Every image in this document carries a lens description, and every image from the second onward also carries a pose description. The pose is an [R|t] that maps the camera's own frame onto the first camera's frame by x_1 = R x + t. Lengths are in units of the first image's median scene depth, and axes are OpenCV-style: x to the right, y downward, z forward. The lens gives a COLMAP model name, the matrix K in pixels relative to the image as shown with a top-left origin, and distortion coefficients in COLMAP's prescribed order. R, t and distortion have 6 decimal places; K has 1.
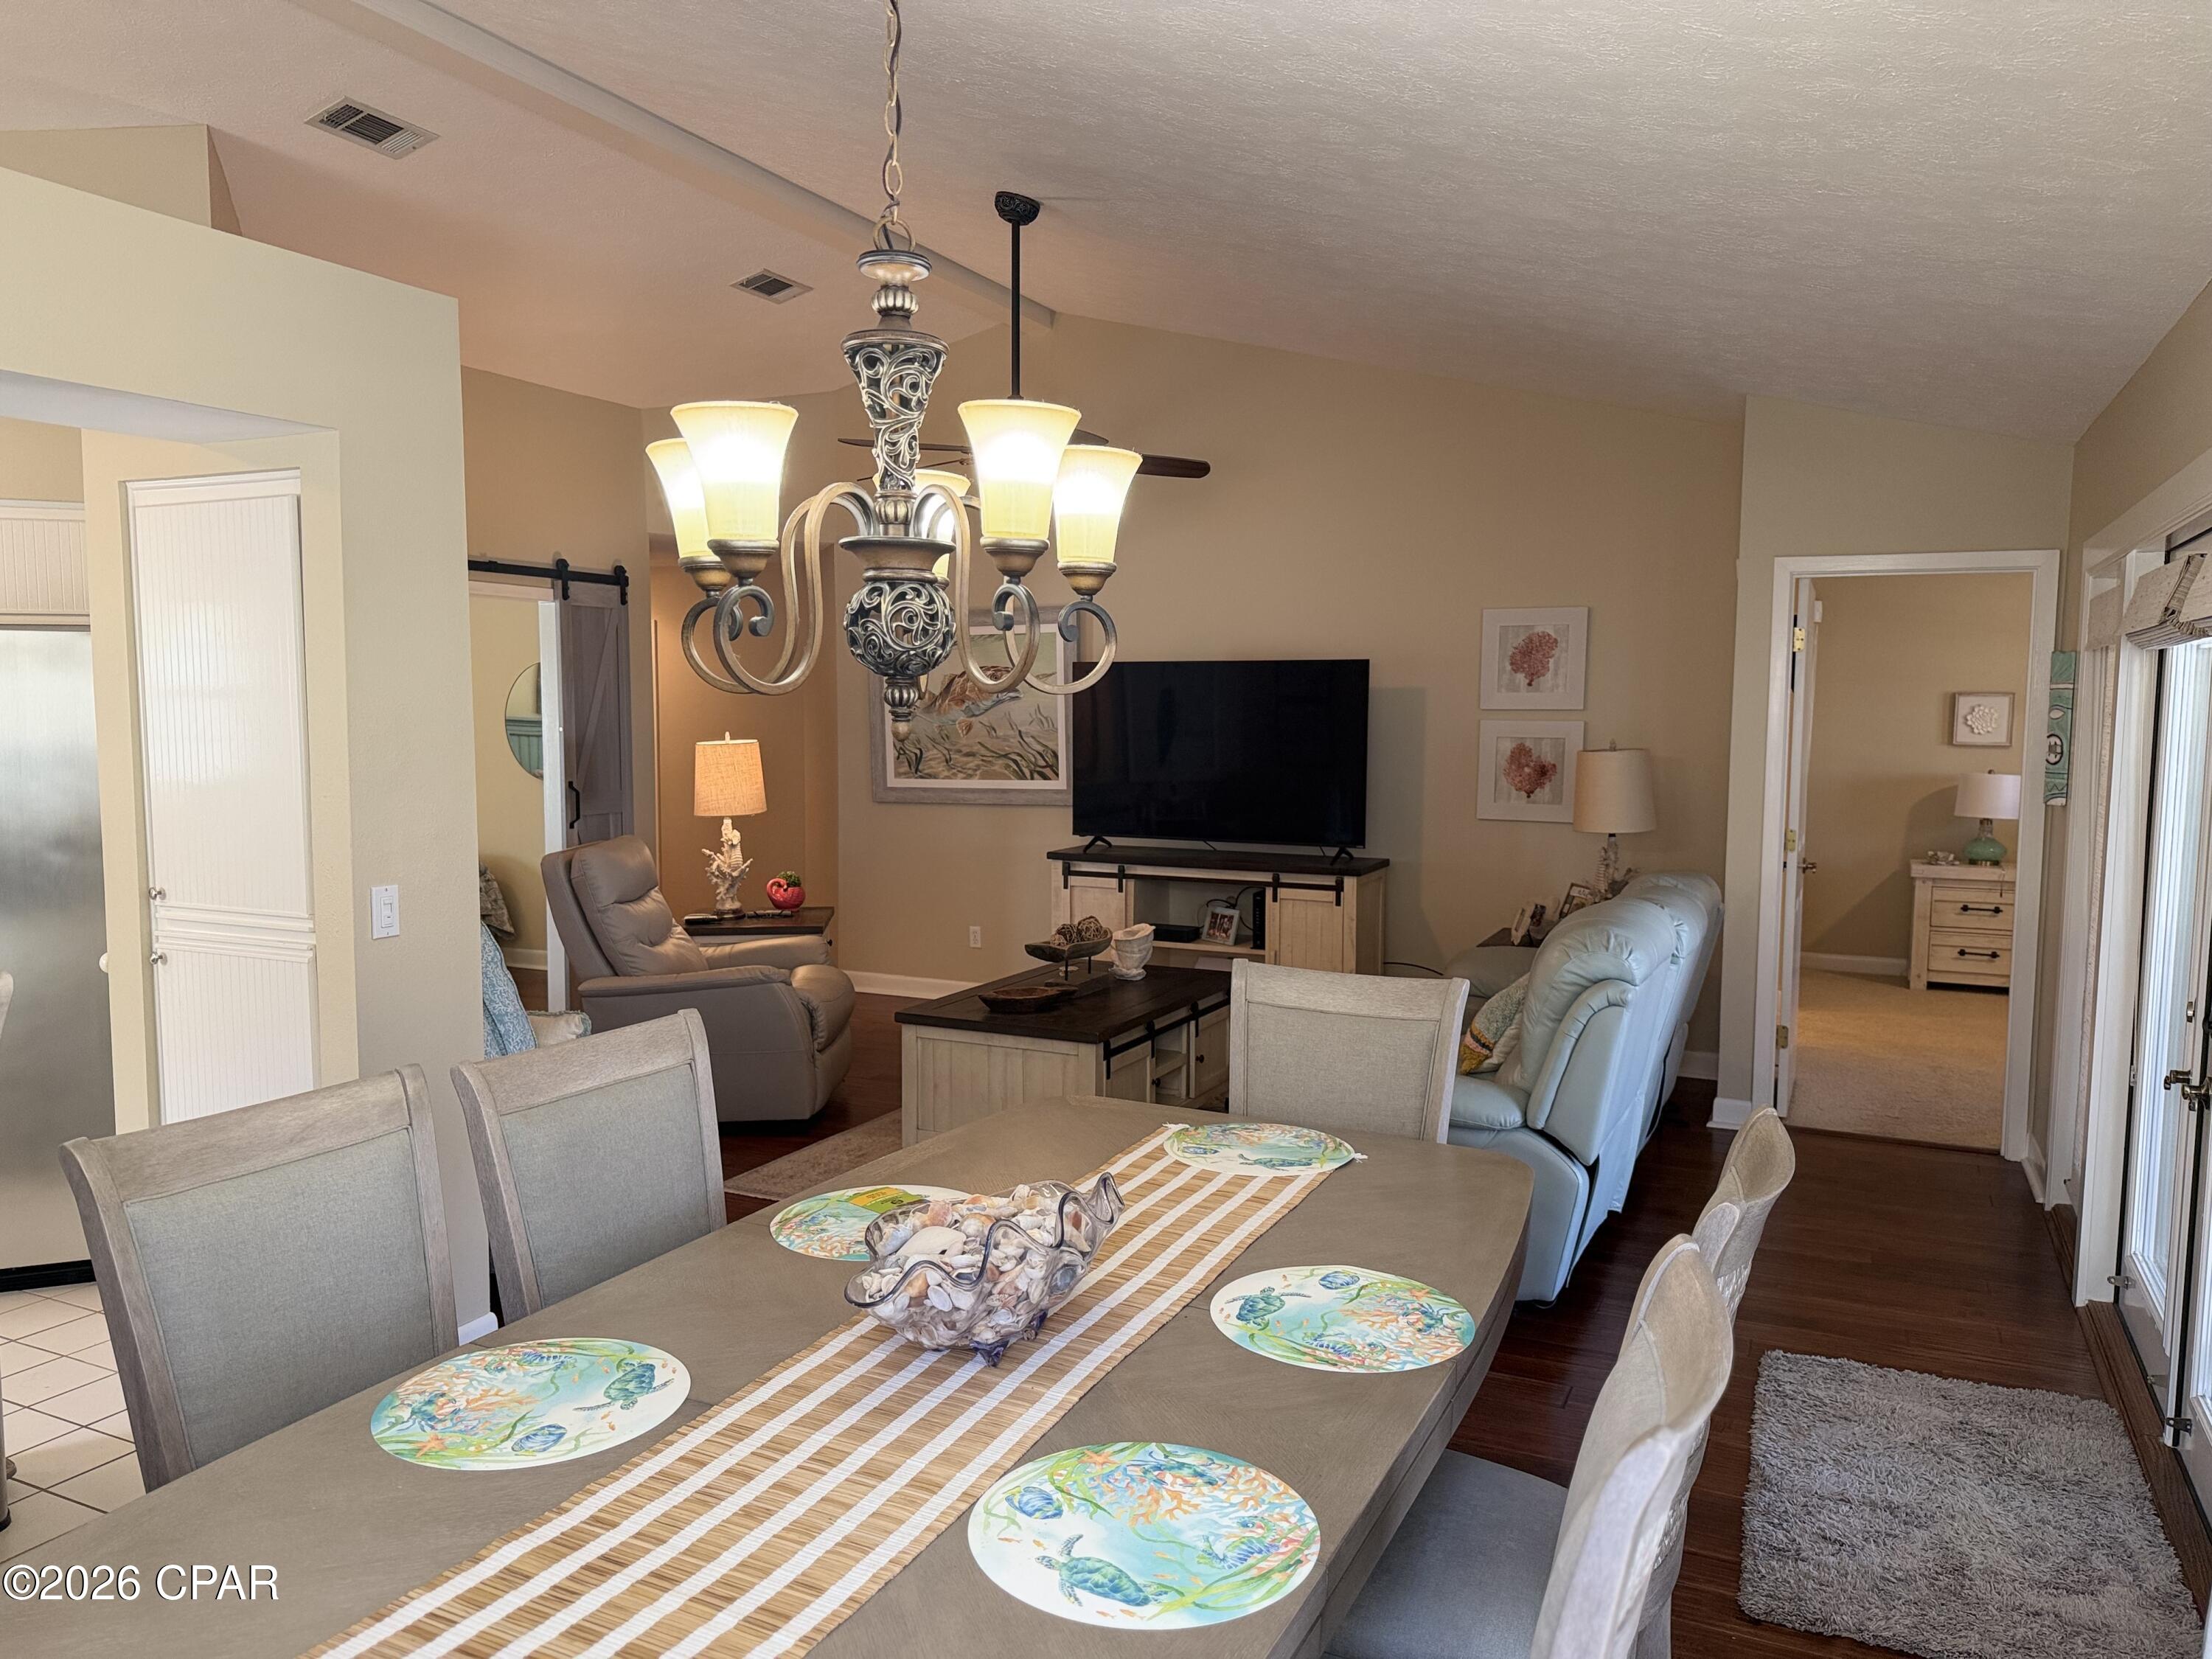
lens RADIAL K [[1558.4, 0, 1105.8], [0, 1558.4, 833.0], [0, 0, 1]] dist [0.004771, -0.013883]
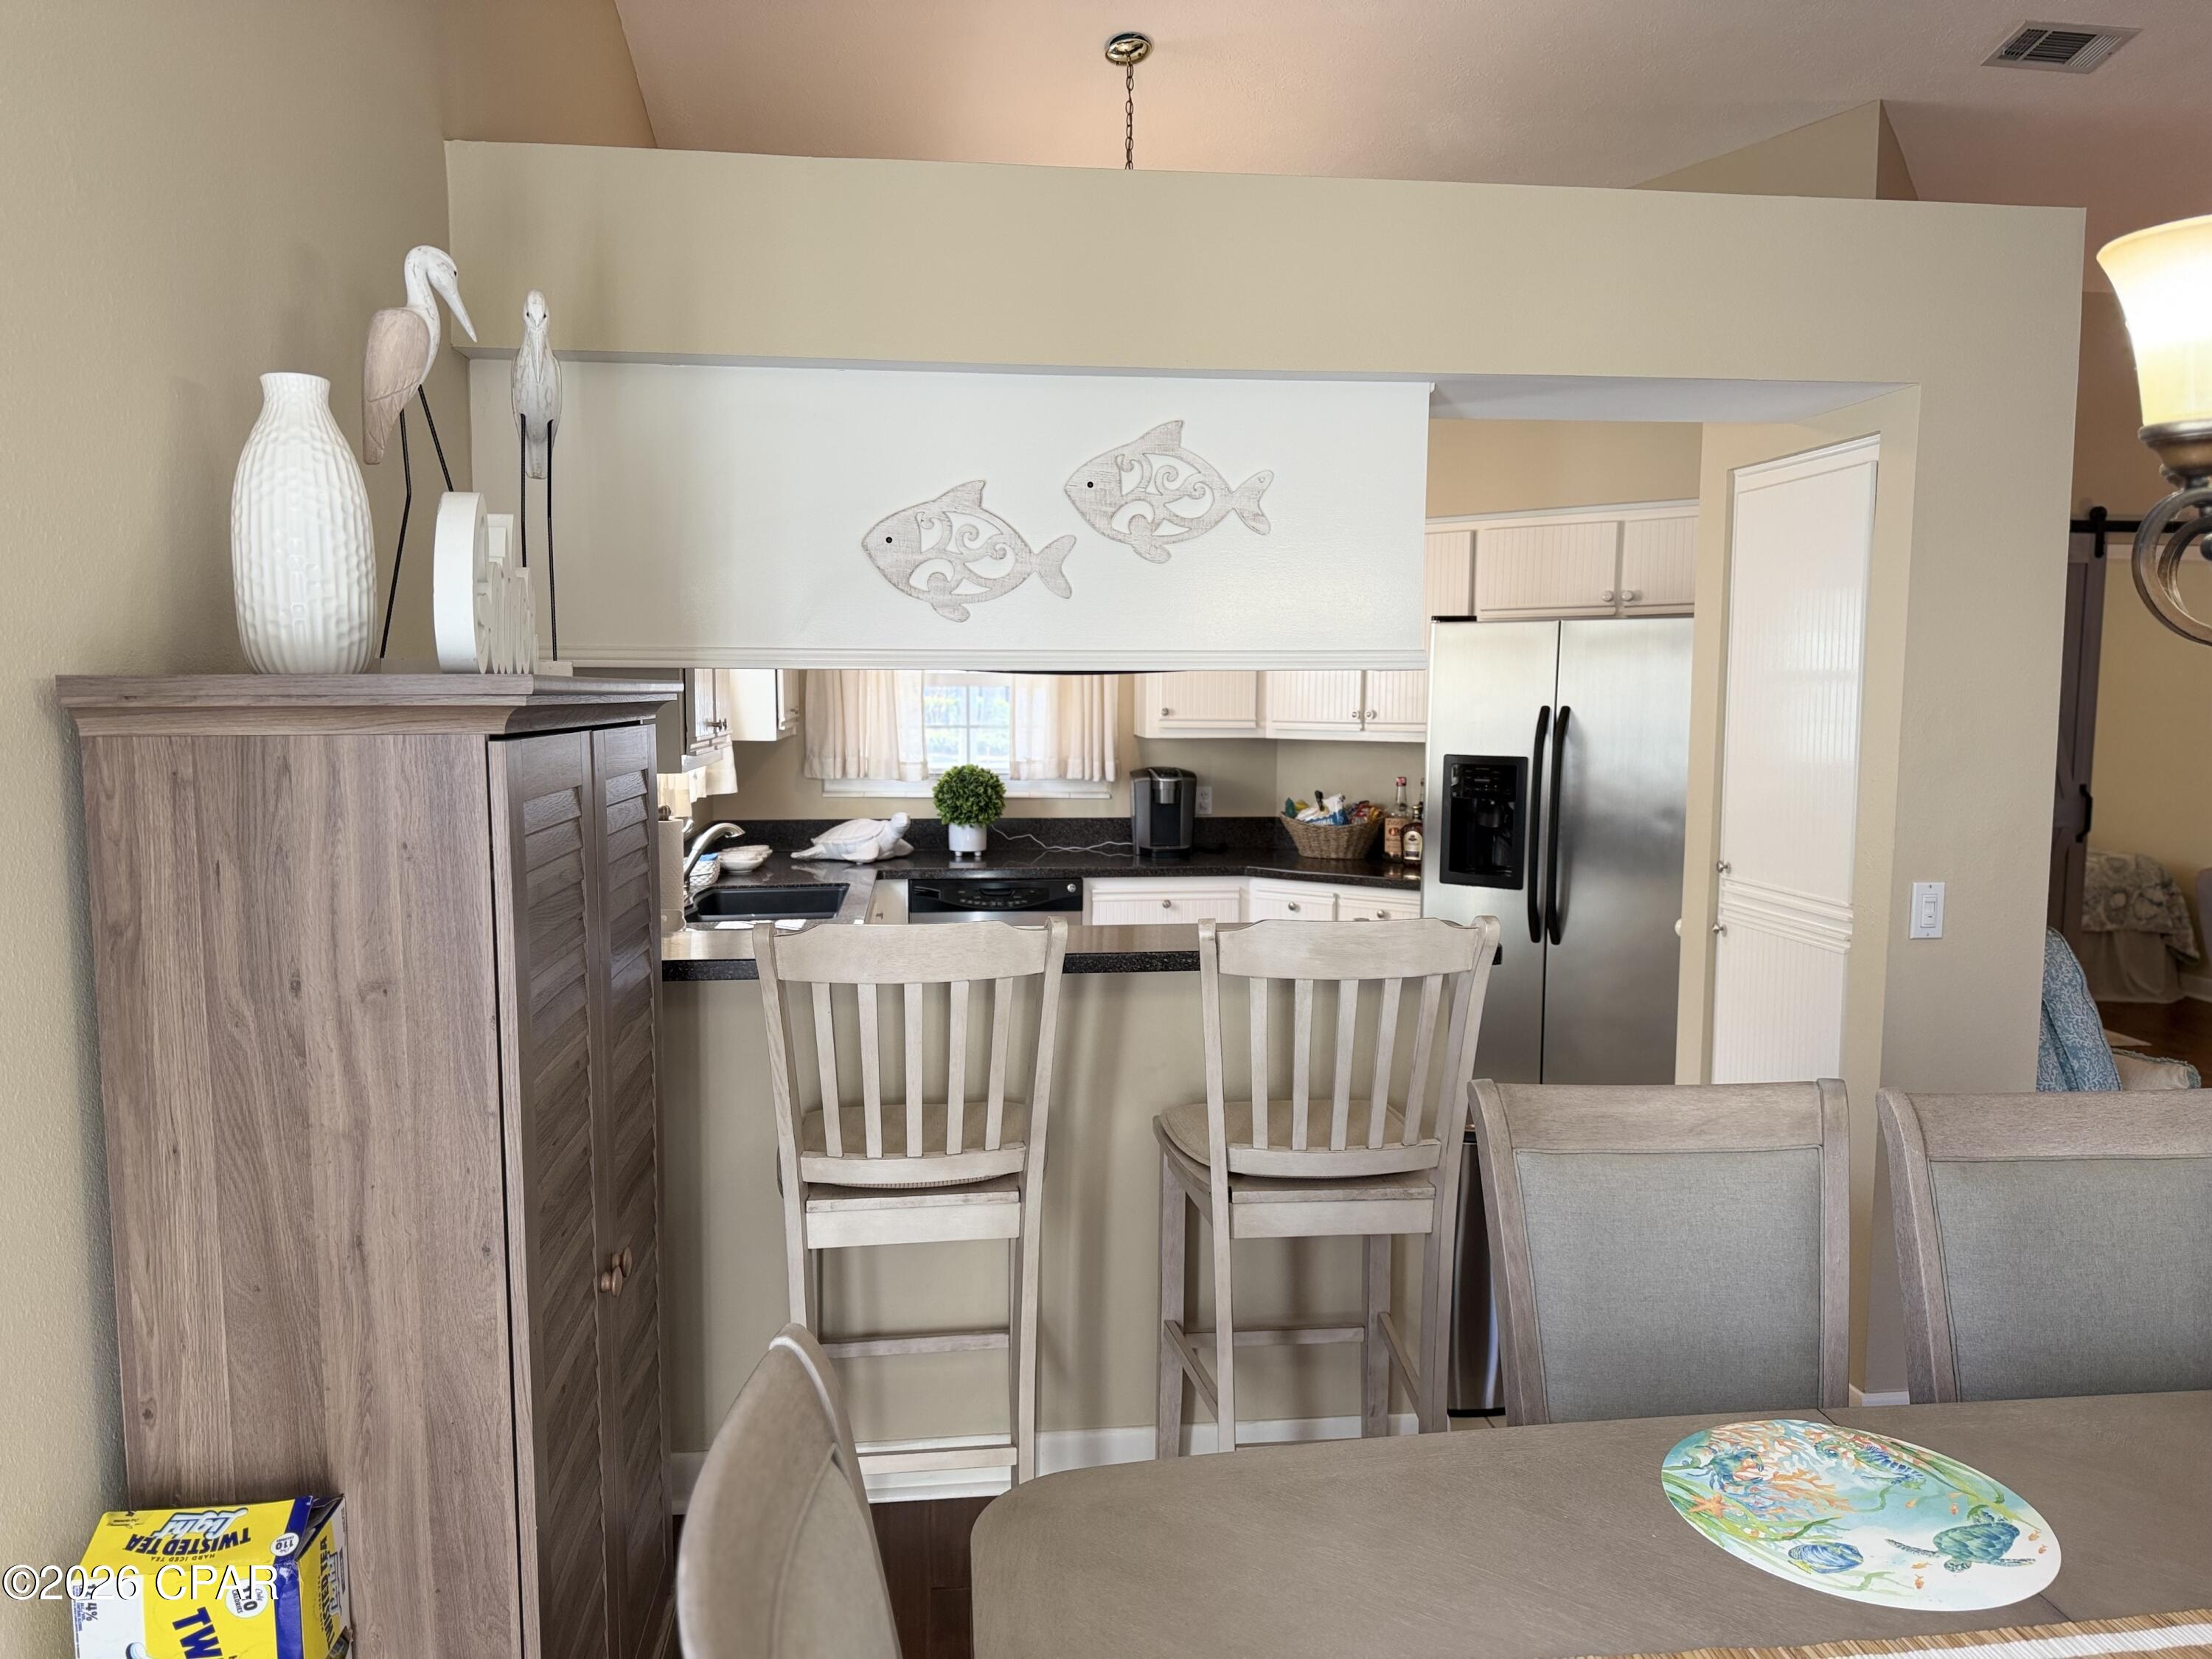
lens RADIAL K [[1558.4, 0, 1102.2], [0, 1558.4, 837.3], [0, 0, 1]] dist [0.004771, -0.013883]
pose [[0.529621, 0.079969, -0.844456, 0.080058], [-0.072266, 0.996180, 0.049014, -0.003024], [0.845150, 0.035066, 0.533377, 0.176207]]
